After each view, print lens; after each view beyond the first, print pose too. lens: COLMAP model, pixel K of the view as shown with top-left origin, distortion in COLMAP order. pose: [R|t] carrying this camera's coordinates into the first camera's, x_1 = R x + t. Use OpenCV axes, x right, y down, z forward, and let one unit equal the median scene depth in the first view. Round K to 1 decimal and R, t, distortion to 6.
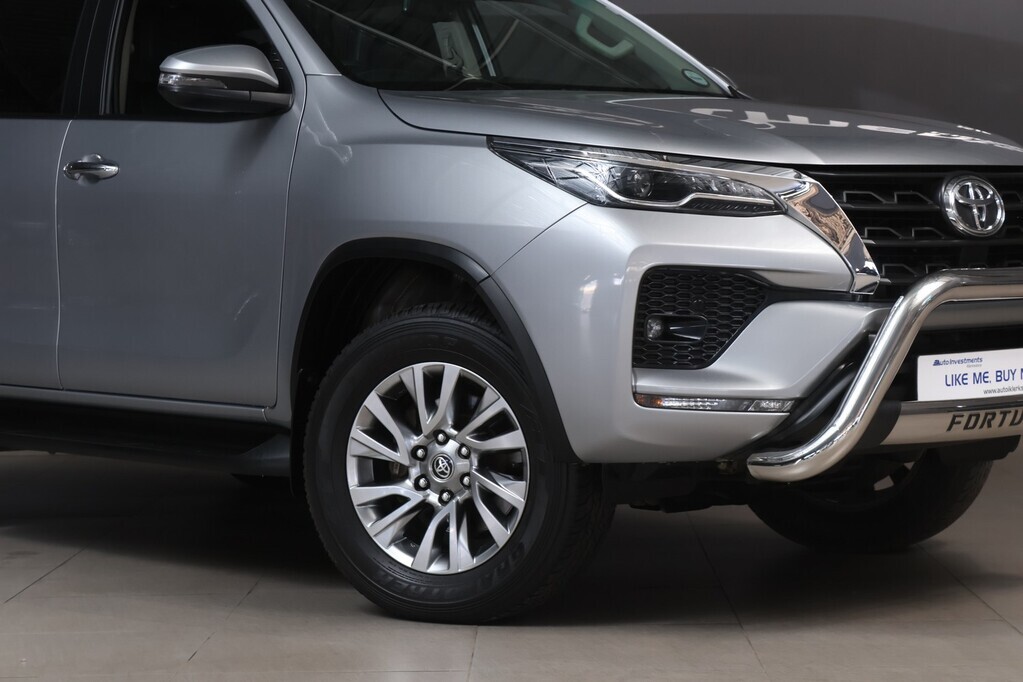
lens RADIAL K [[2456.0, 0, 511.5], [0, 2456.0, 341.0], [0, 0, 1]] dist [0.062624, 0.401178]
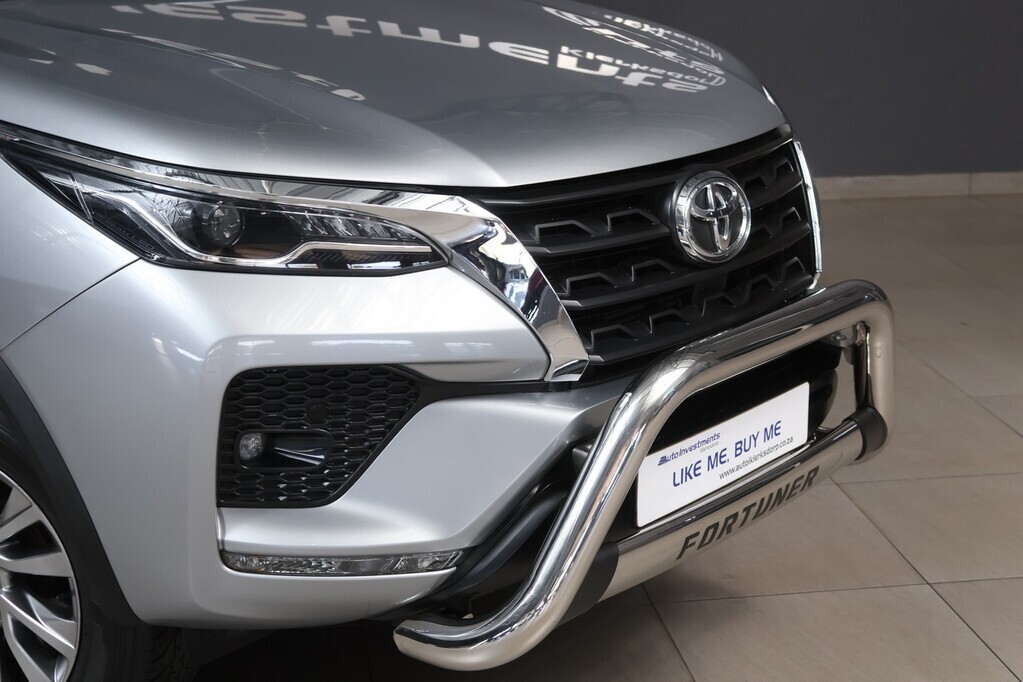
lens RADIAL K [[1744.0, 0, 511.5], [0, 1744.0, 341.0], [0, 0, 1]] dist [0.017076, 0.066527]
pose [[0.987202, -0.029592, 0.156707, 0.053564], [-0.005758, 0.975379, 0.220460, -0.133120], [-0.159373, -0.218541, 0.962725, 0.536673]]
